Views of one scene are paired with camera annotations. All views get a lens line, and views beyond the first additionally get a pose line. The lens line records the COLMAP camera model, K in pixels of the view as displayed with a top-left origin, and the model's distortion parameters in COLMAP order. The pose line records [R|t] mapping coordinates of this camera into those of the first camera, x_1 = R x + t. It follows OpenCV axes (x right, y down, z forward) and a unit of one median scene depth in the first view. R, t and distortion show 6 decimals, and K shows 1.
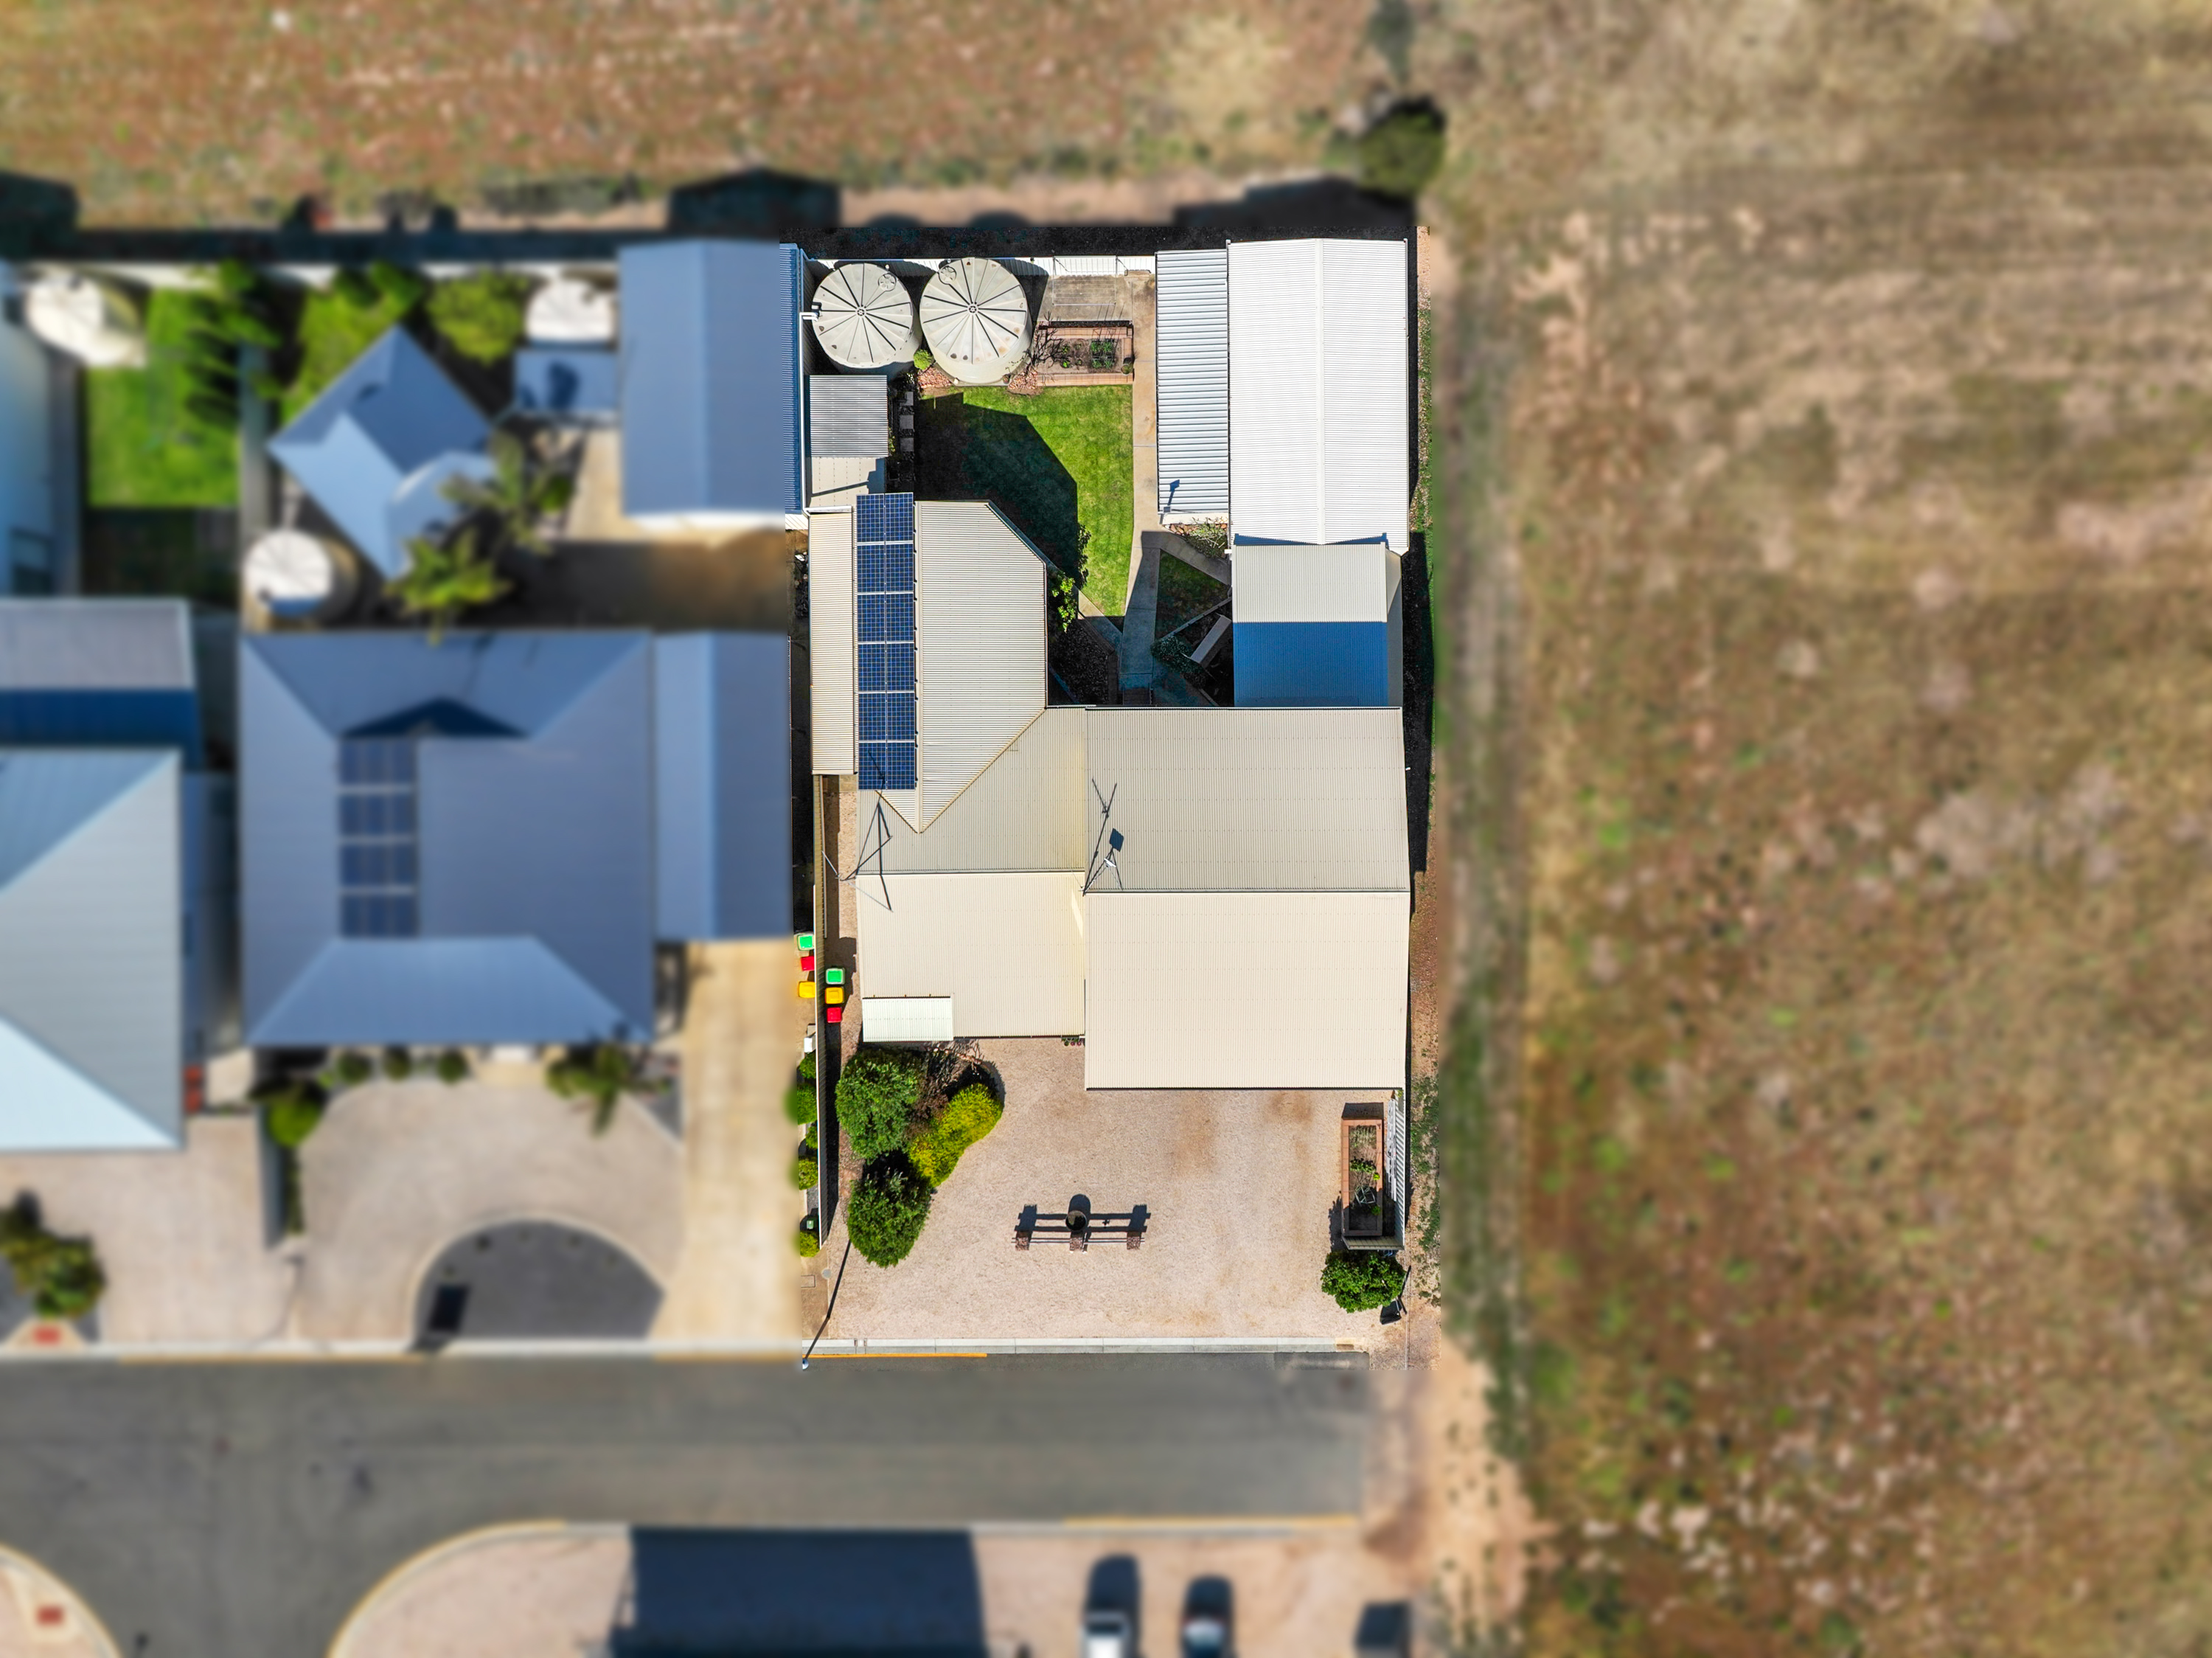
lens RADIAL K [[1550.8, 0, 1106.0], [0, 1550.8, 829.0], [0, 0, 1]] dist [0.002680, 0.002214]
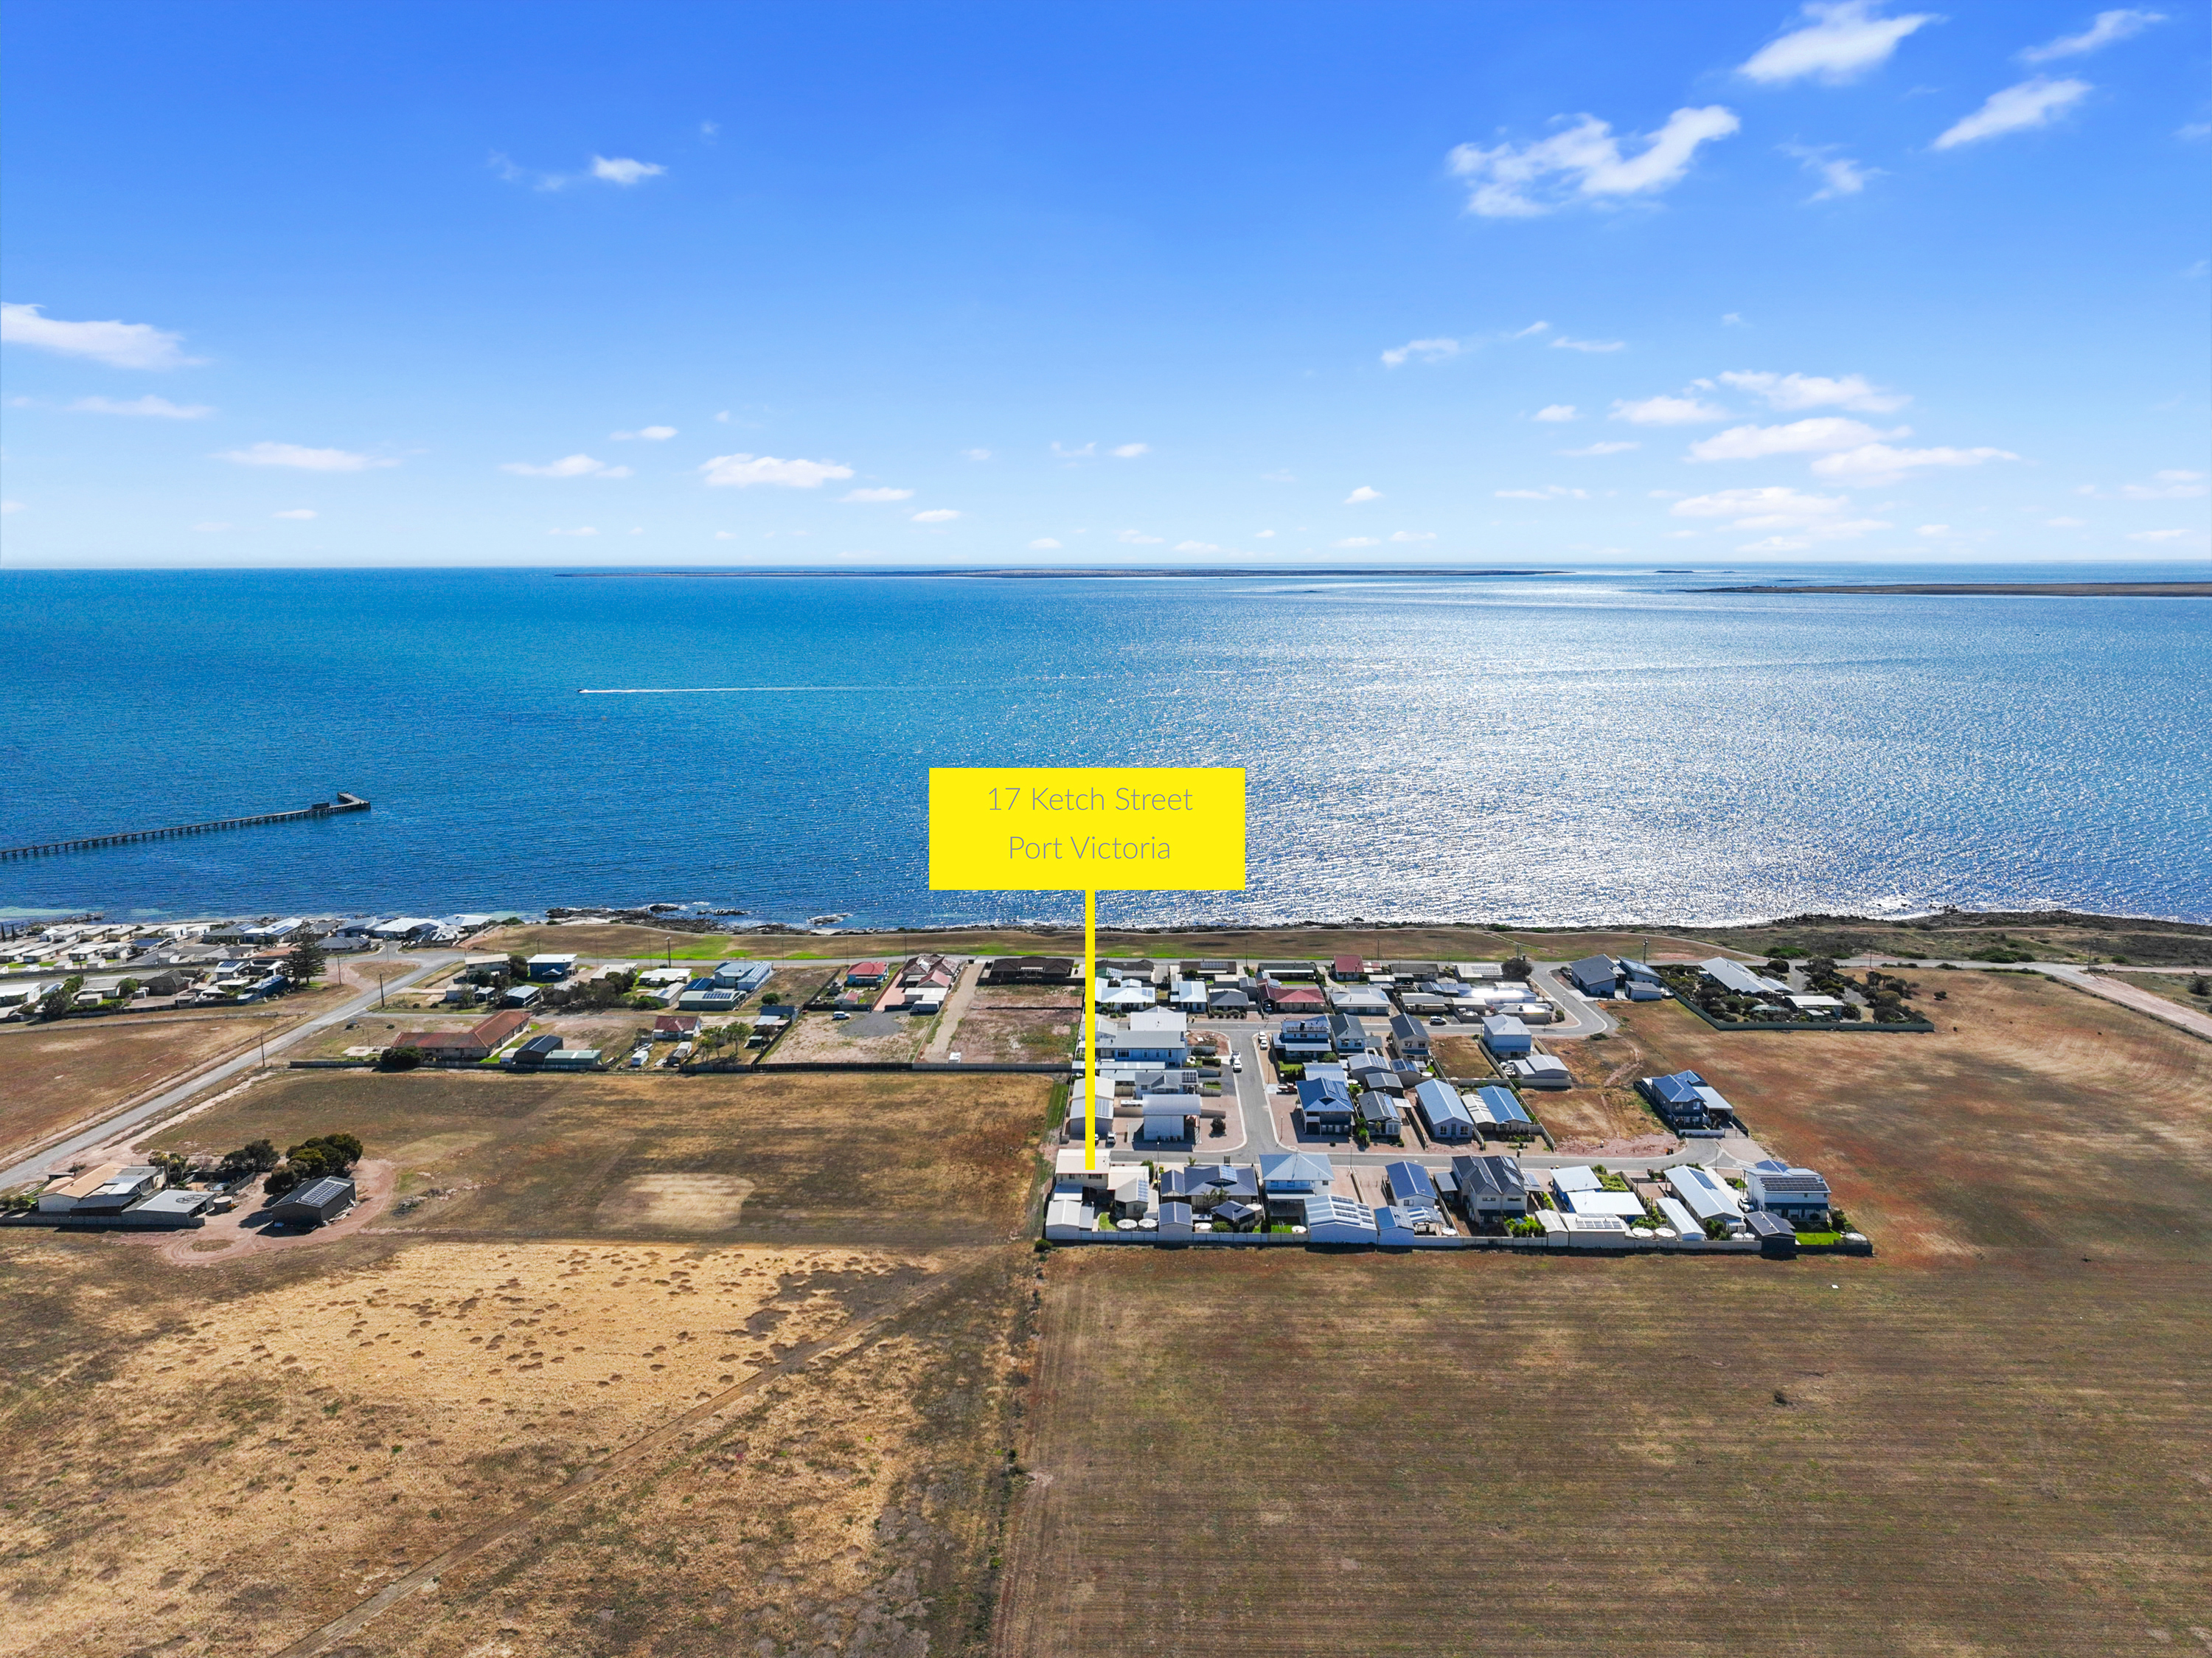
lens RADIAL K [[1550.8, 0, 1106.0], [0, 1550.8, 829.0], [0, 0, 1]] dist [0.002680, 0.002214]
pose [[-0.999349, -0.004479, 0.035807, -0.187244], [0.036033, -0.177515, 0.983458, -5.081507], [0.001952, 0.984108, 0.177561, -1.220418]]
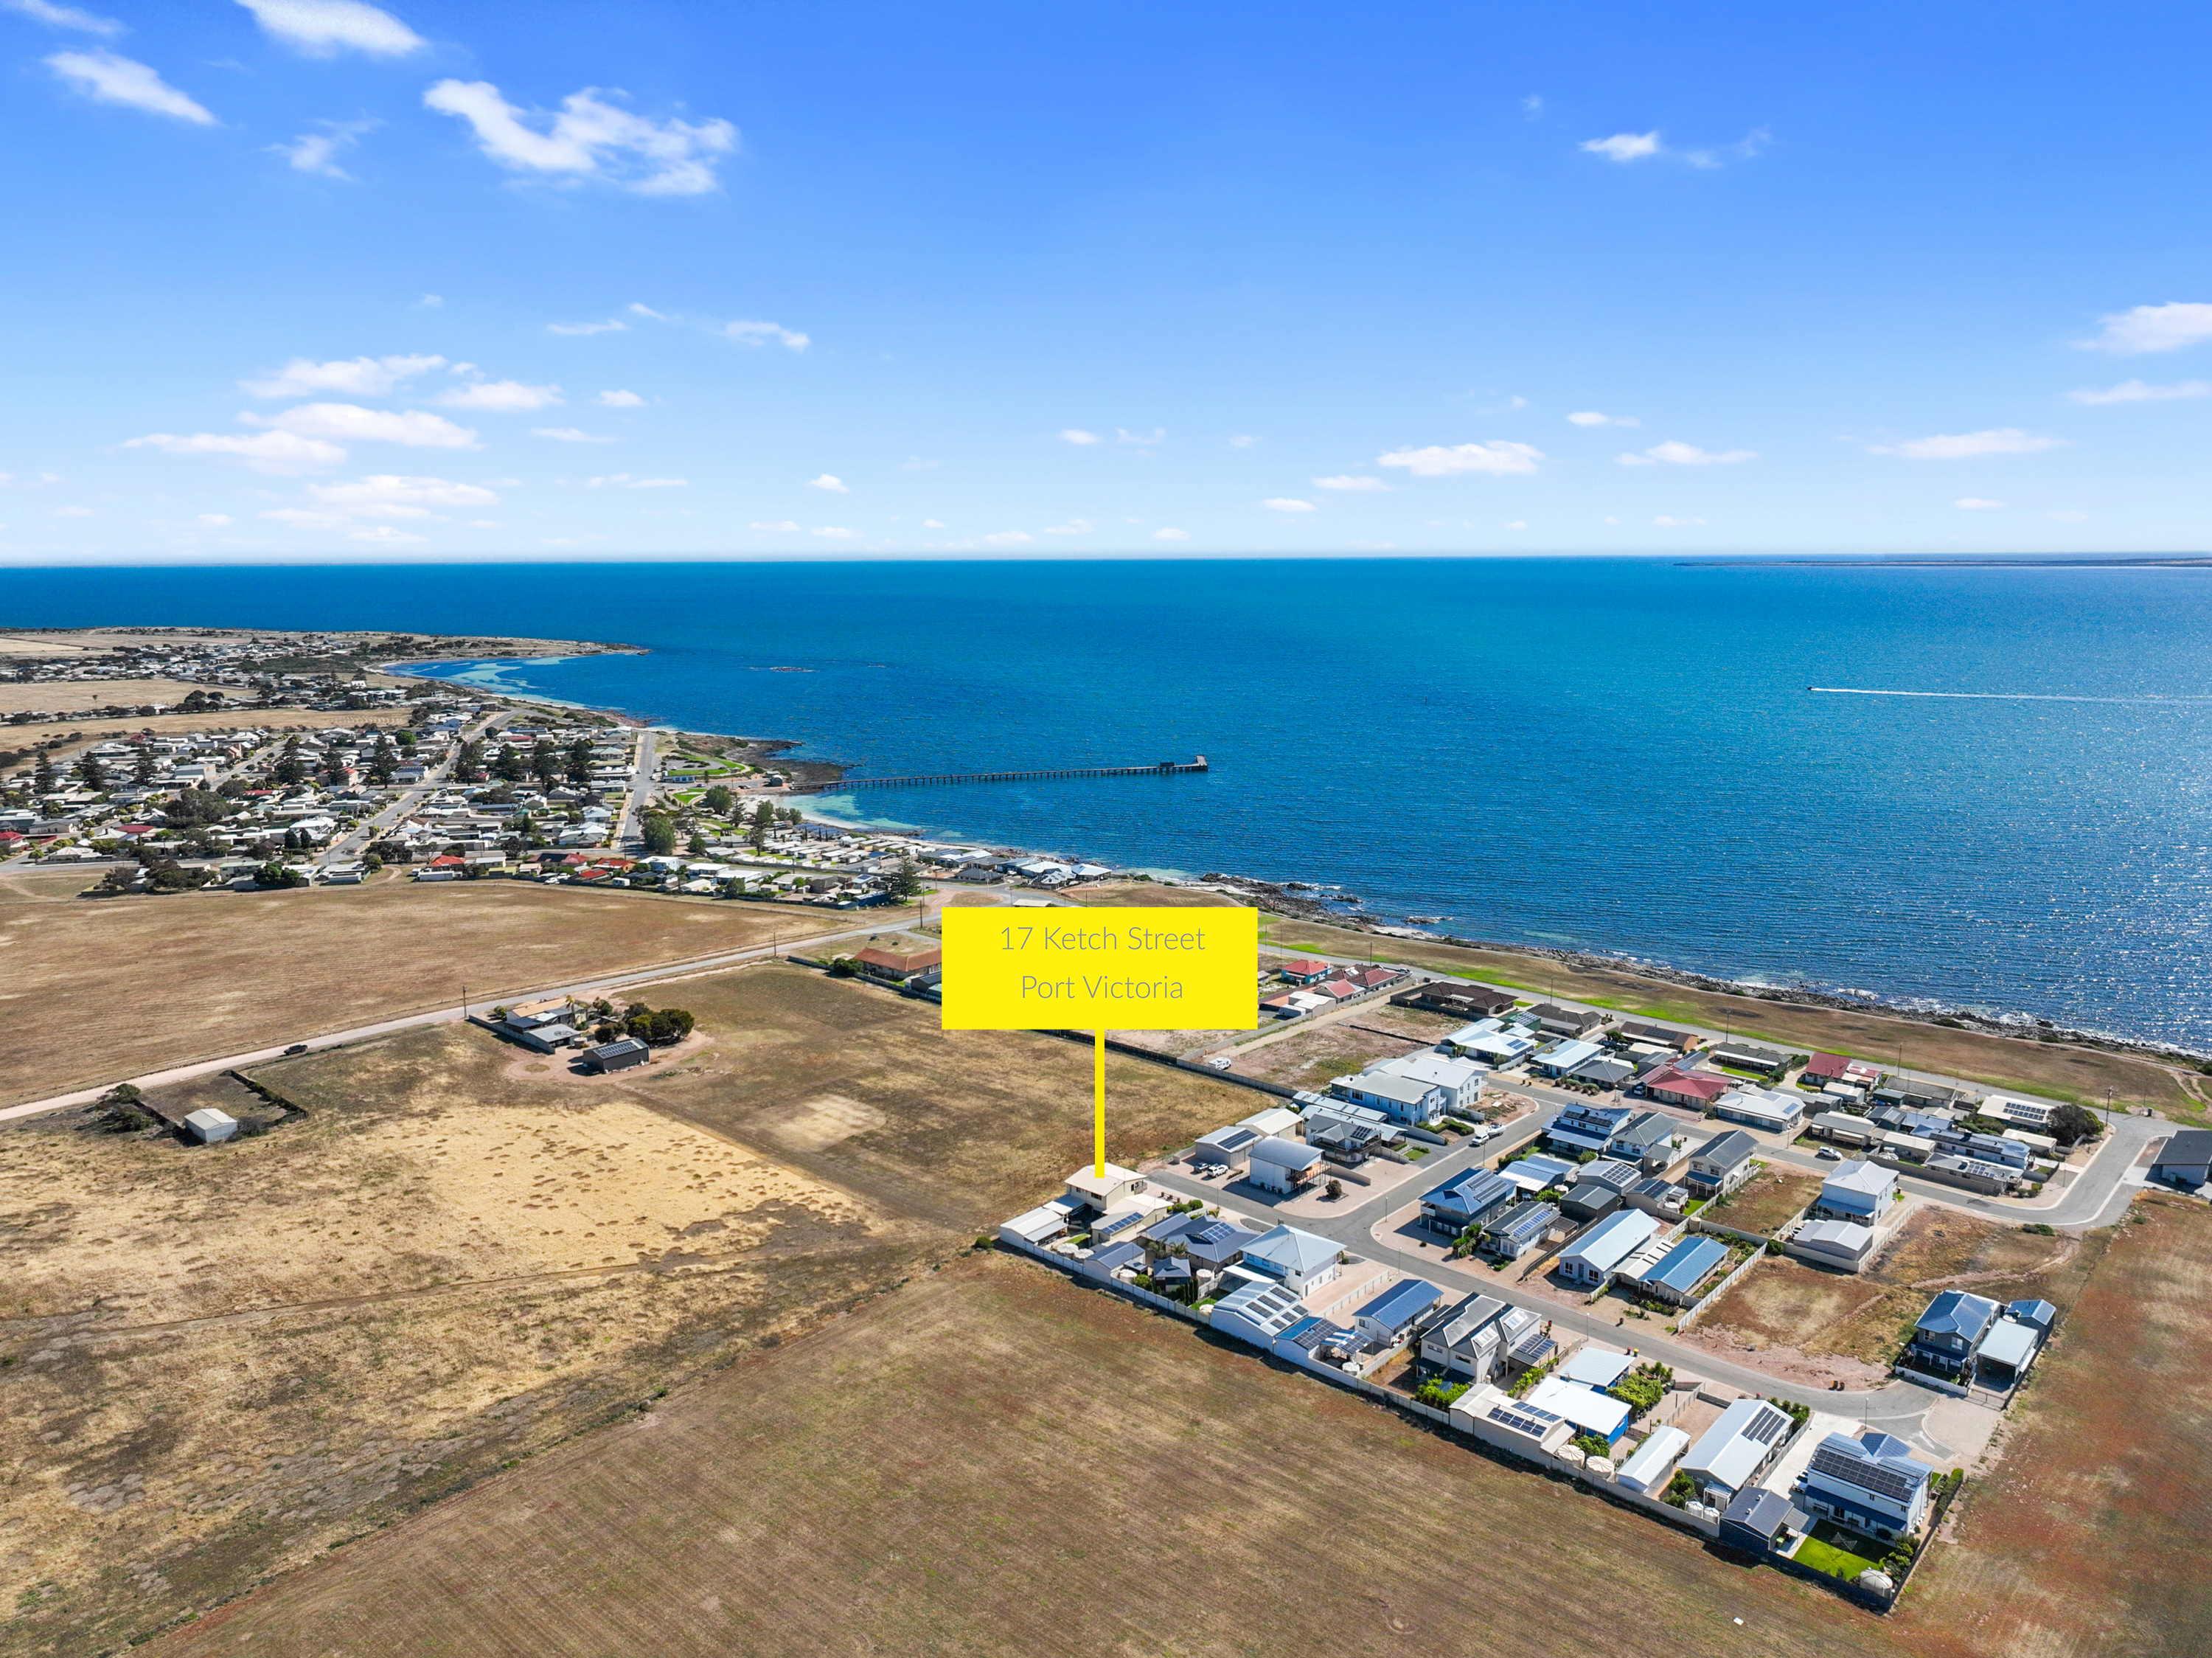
lens RADIAL K [[1550.8, 0, 1106.0], [0, 1550.8, 829.0], [0, 0, 1]] dist [0.002680, 0.002214]
pose [[-0.745420, -0.115362, 0.656537, -3.199007], [0.666553, -0.140116, 0.732171, -3.594010], [0.007527, 0.983392, 0.181340, -1.210925]]
